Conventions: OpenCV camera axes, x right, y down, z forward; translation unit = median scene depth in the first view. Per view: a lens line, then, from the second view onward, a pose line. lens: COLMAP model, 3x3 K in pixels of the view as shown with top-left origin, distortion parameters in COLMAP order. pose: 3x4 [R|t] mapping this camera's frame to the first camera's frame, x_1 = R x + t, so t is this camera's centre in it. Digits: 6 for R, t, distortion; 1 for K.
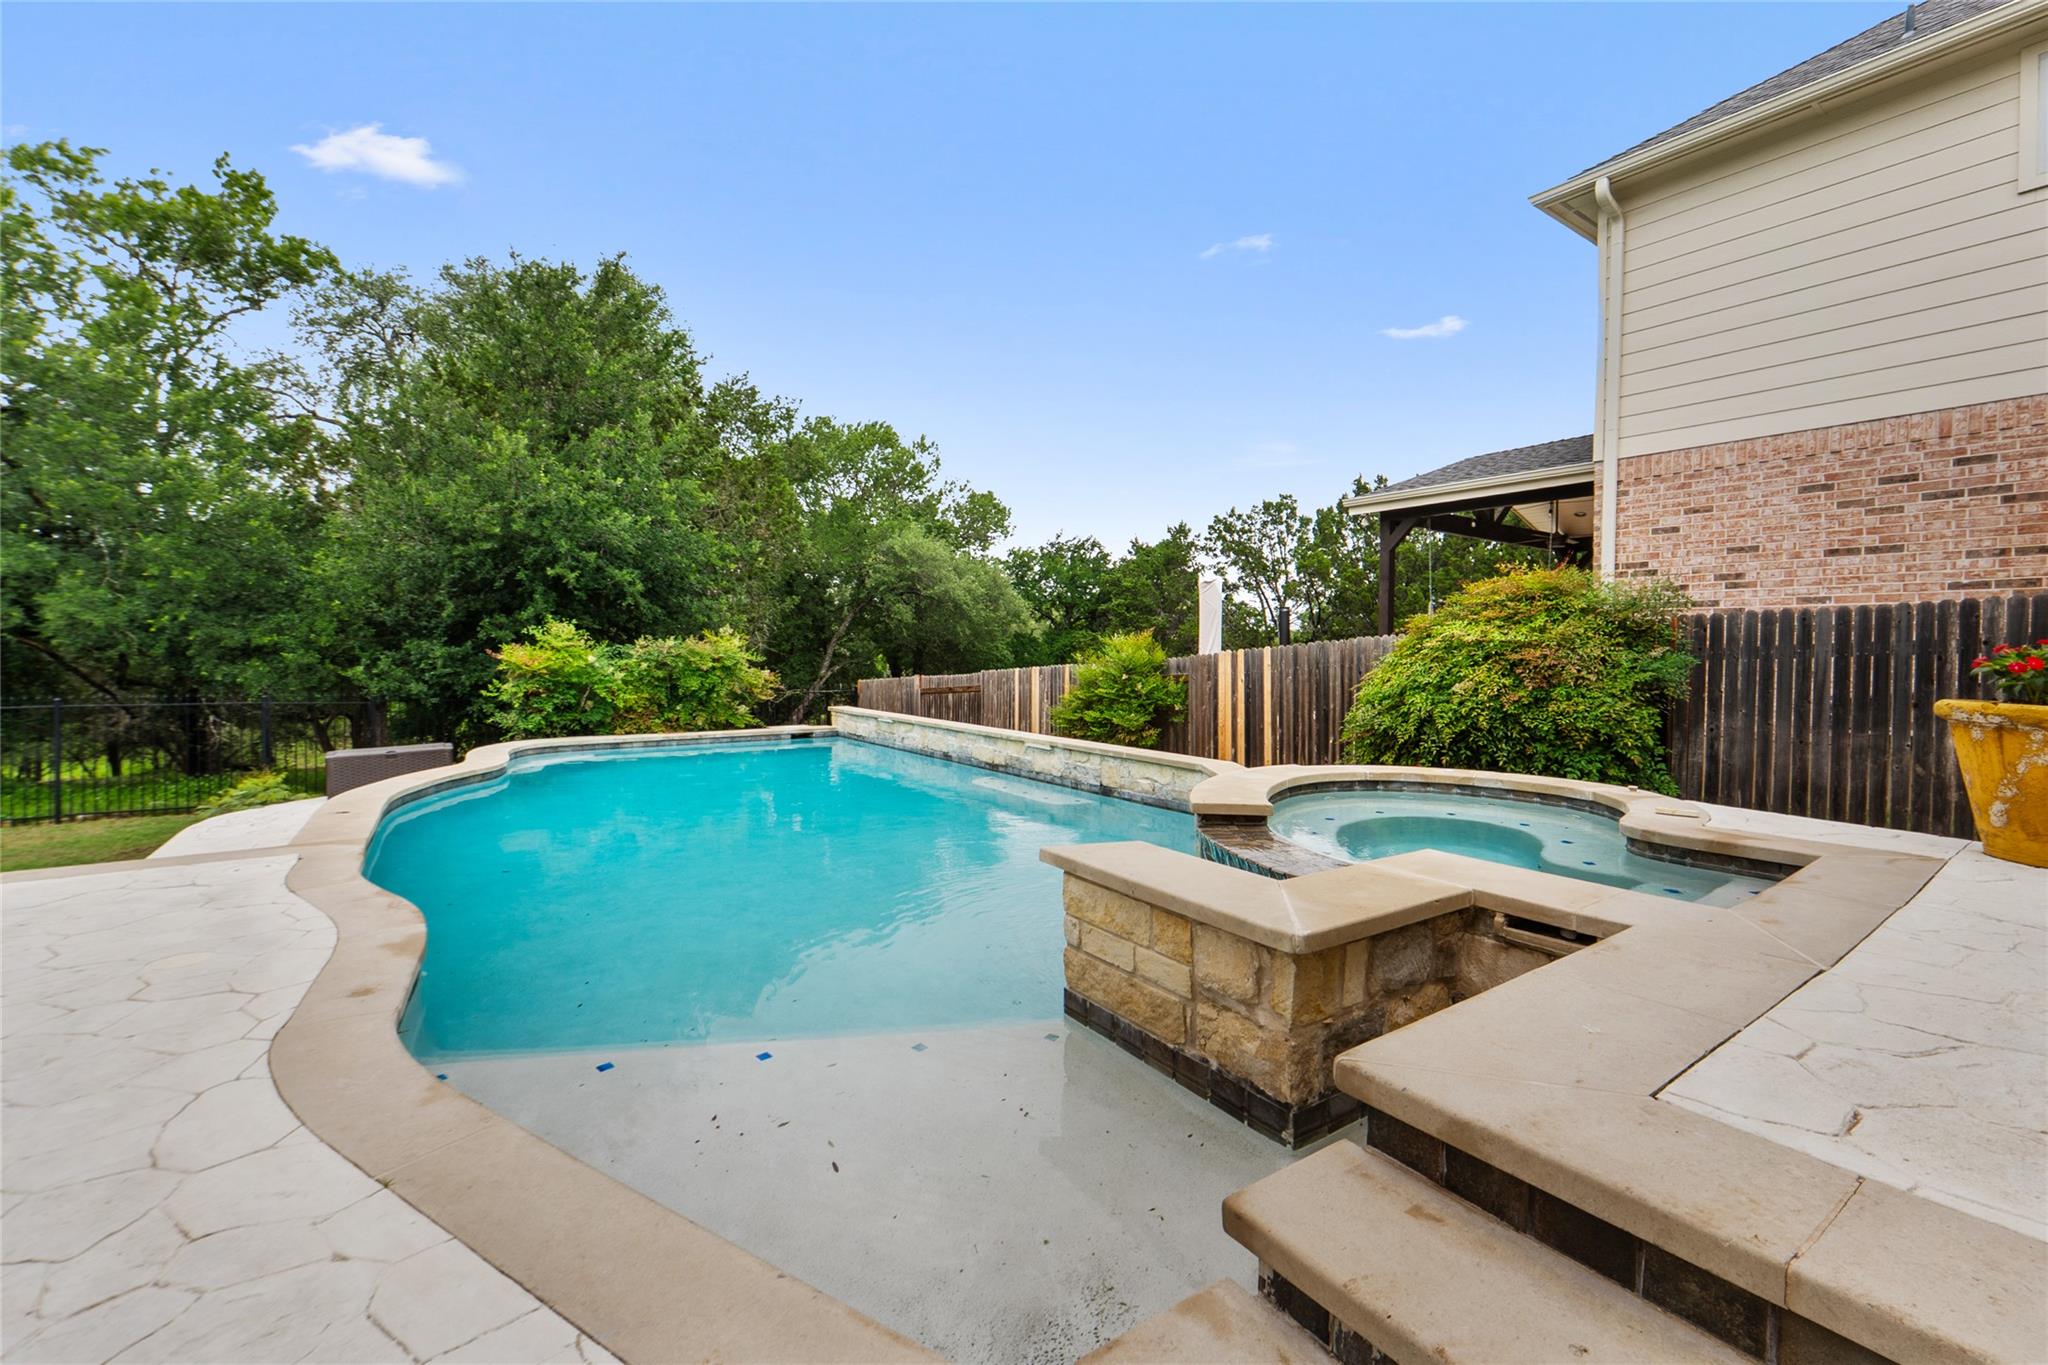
lens RADIAL K [[854.8, 0, 1040.1], [0, 854.8, 664.6], [0, 0, 1]] dist [-0.009206, 0.000164]
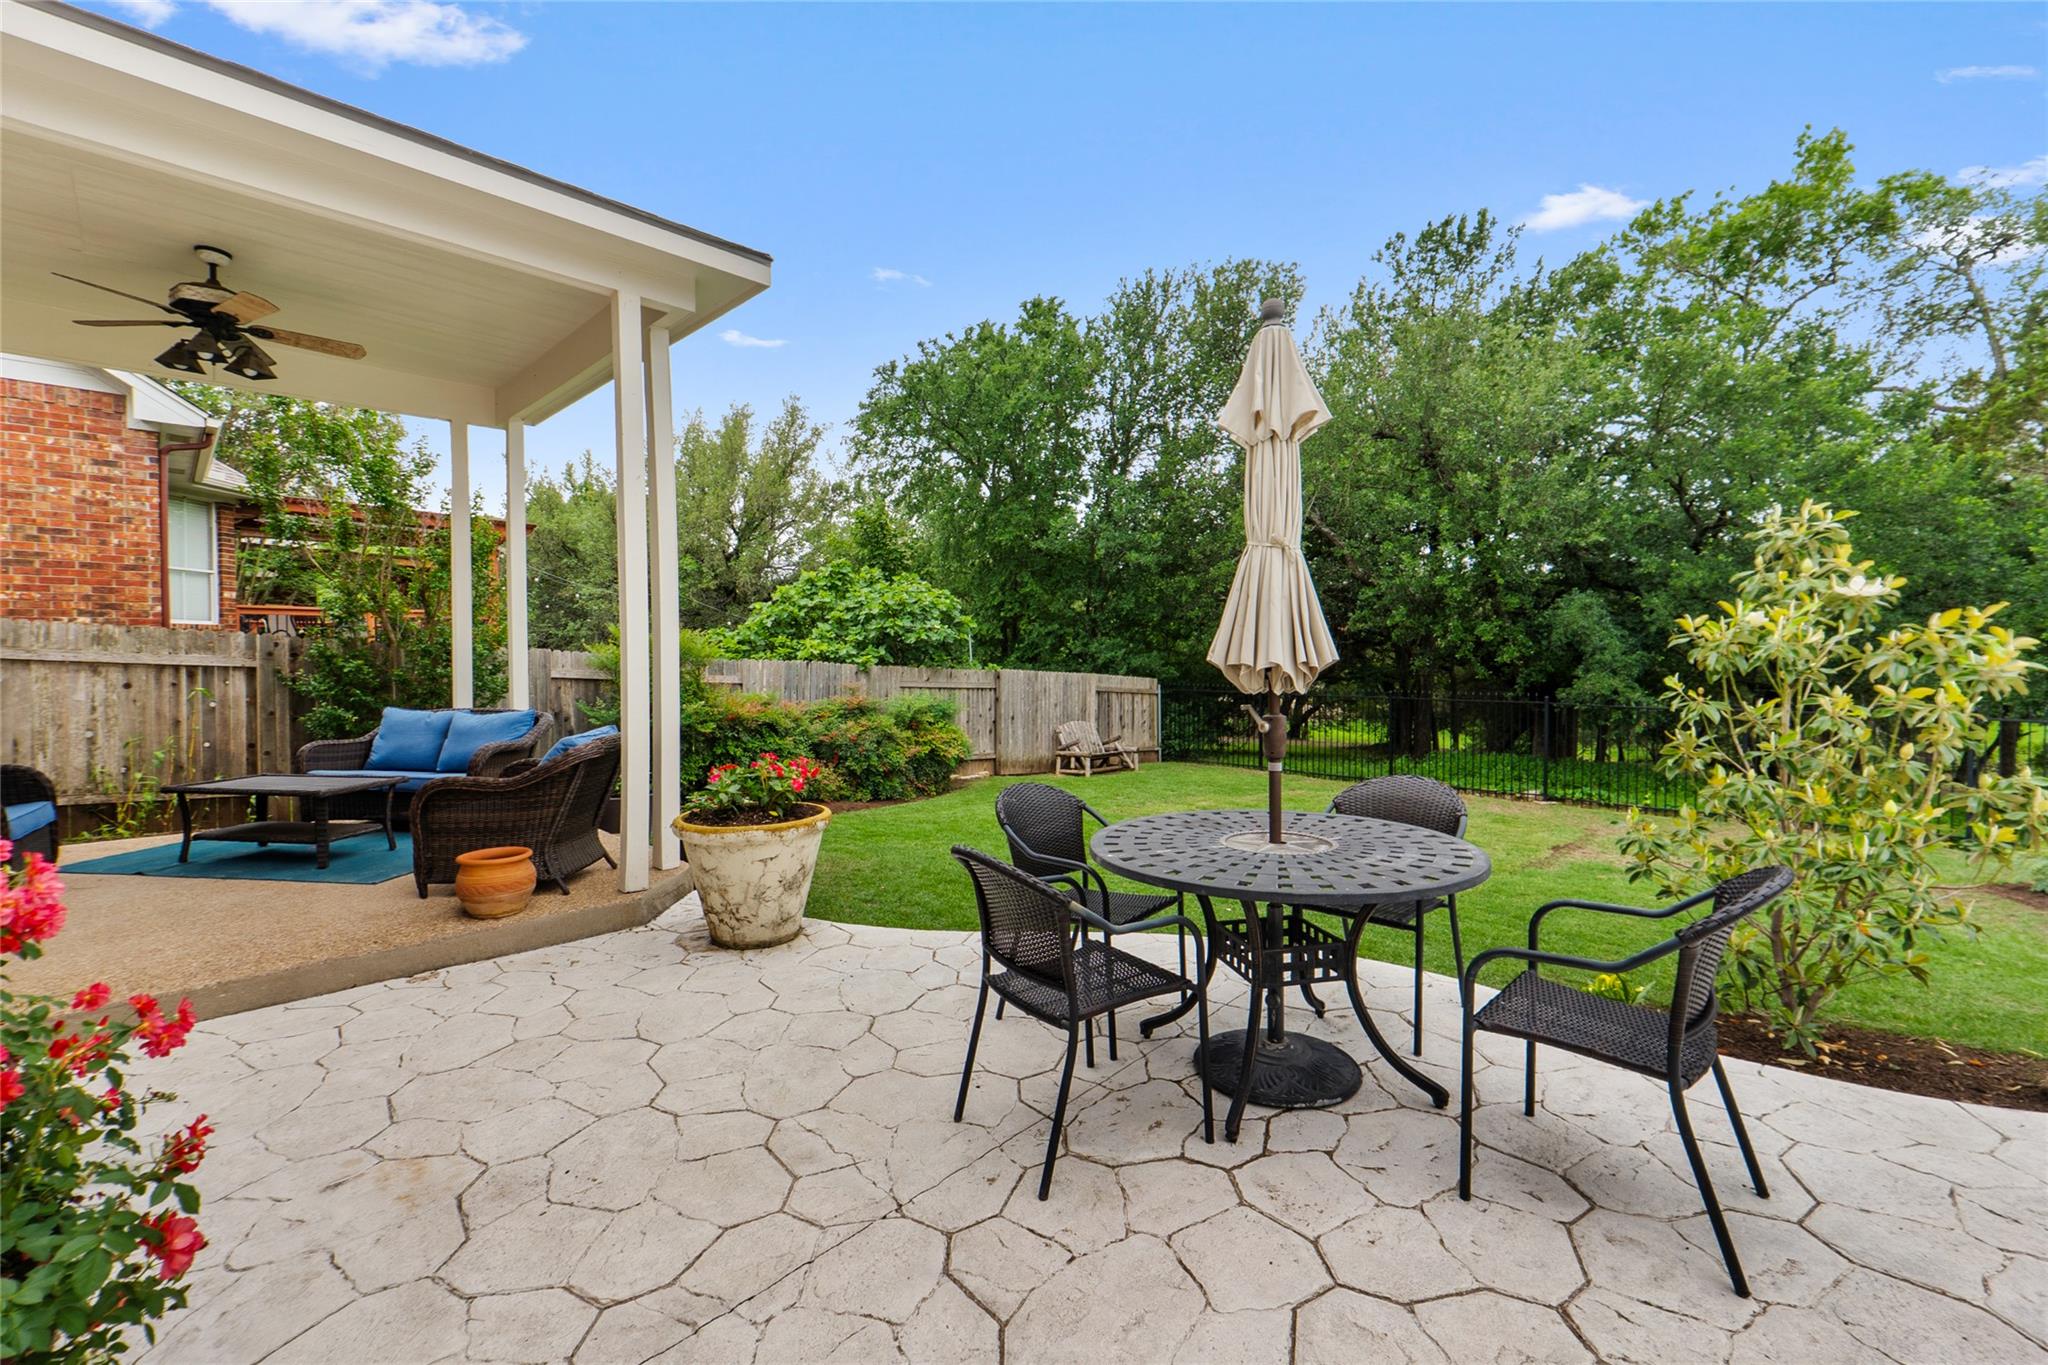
lens RADIAL K [[854.8, 0, 1038.6], [0, 854.8, 680.3], [0, 0, 1]] dist [-0.009206, 0.000164]
pose [[0.192388, 0.024437, -0.981015, -0.201904], [-0.004735, 0.999701, 0.023973, -0.006183], [0.981308, 0.000033, 0.192446, -0.030798]]
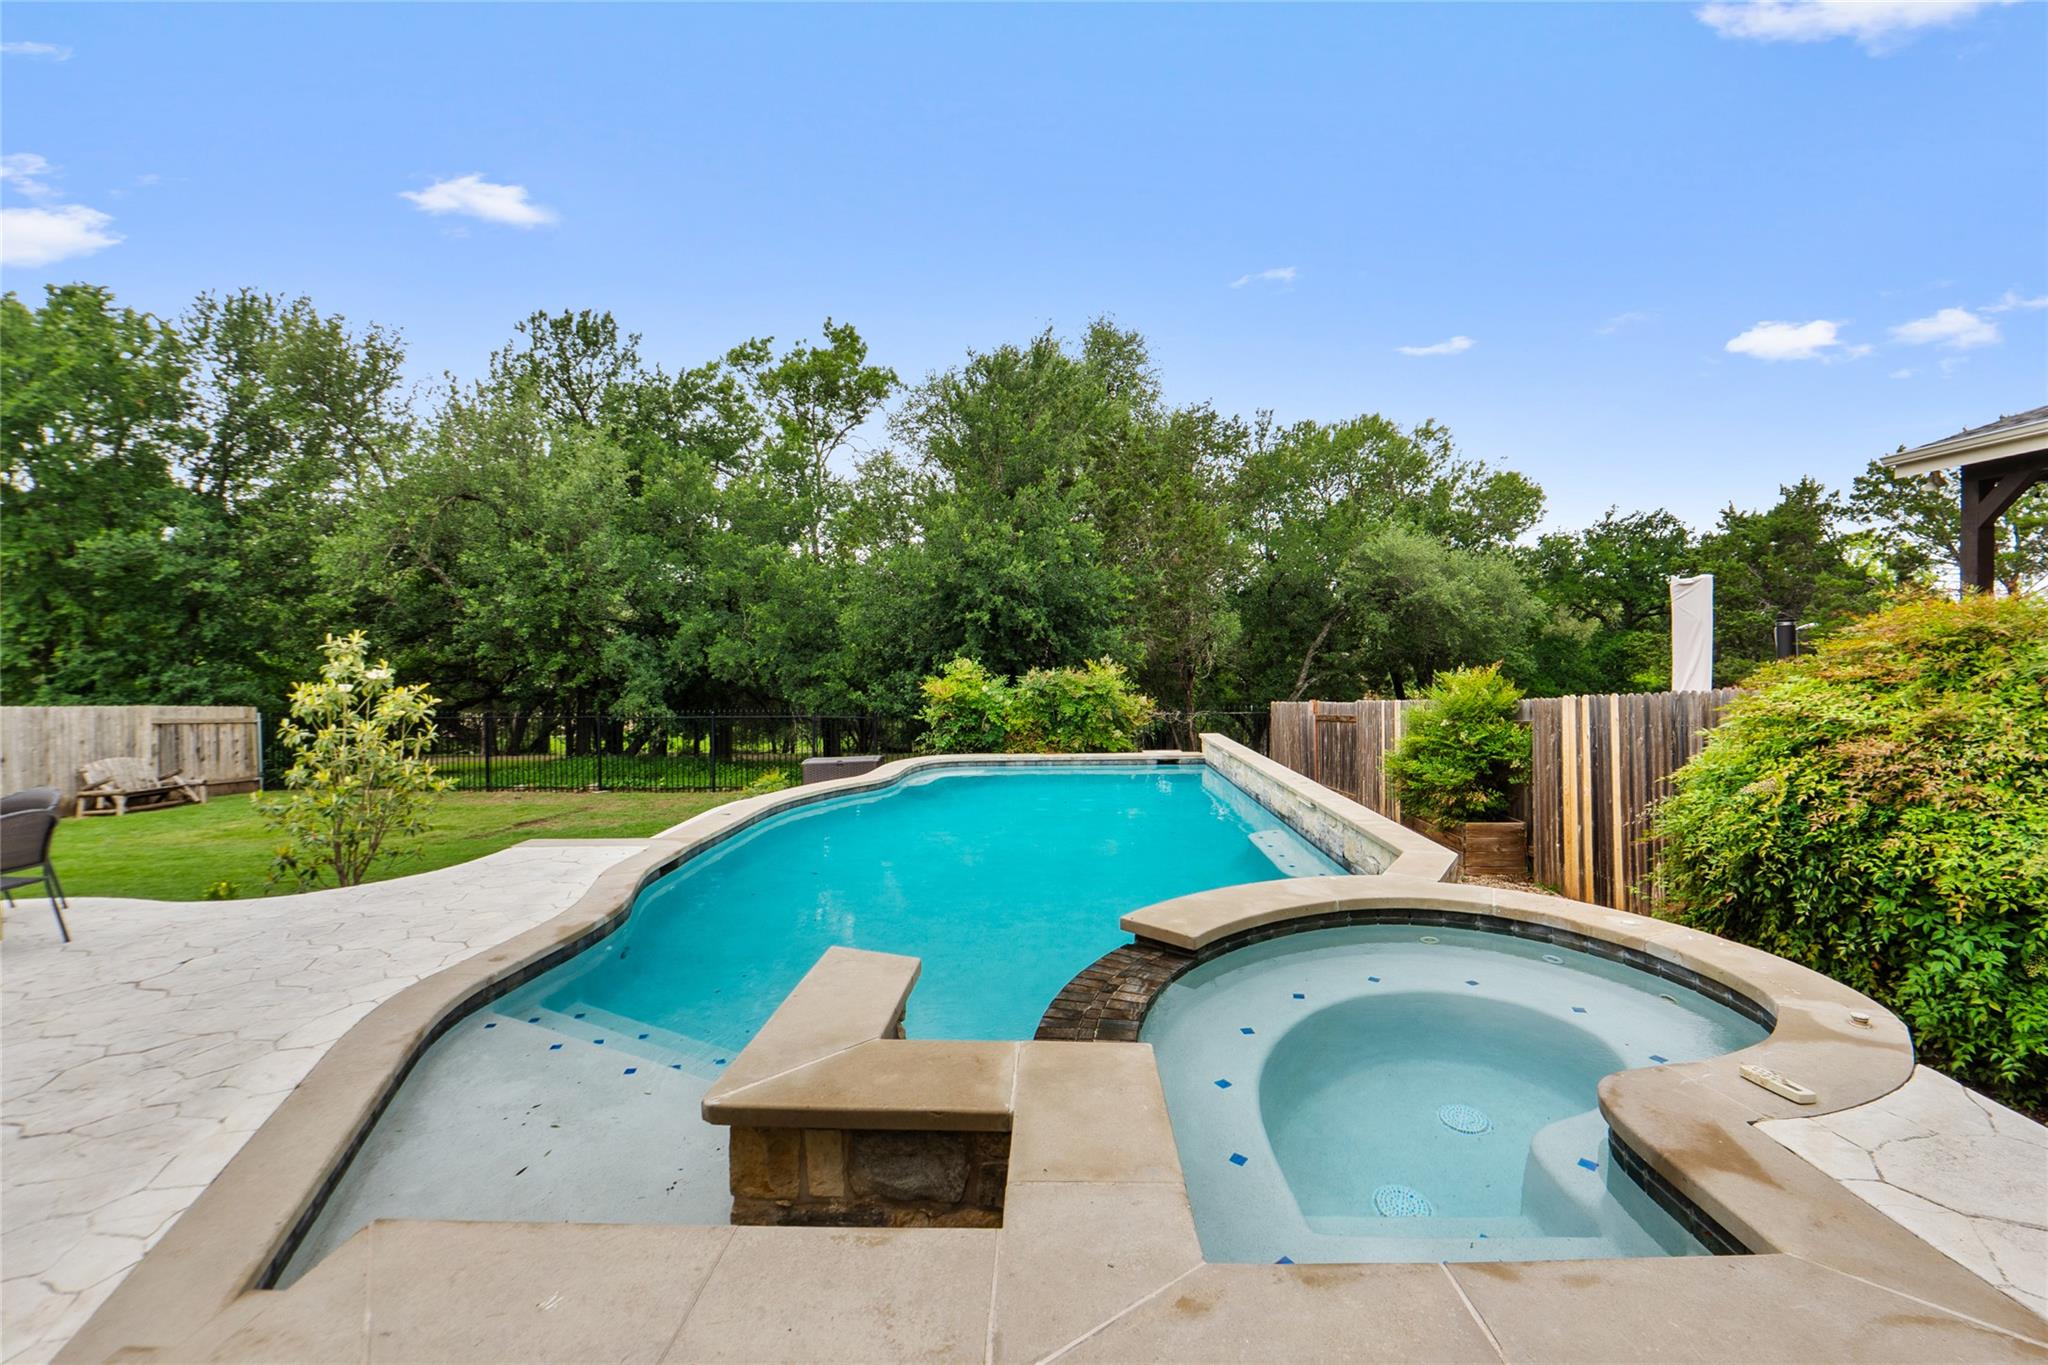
lens RADIAL K [[854.8, 0, 1035.1], [0, 854.8, 676.5], [0, 0, 1]] dist [-0.009206, 0.000164]
pose [[0.799941, 0.001799, -0.600076, 0.172051], [0.007085, 0.999897, 0.012442, -0.027403], [0.600037, -0.014205, 0.799846, 0.063022]]
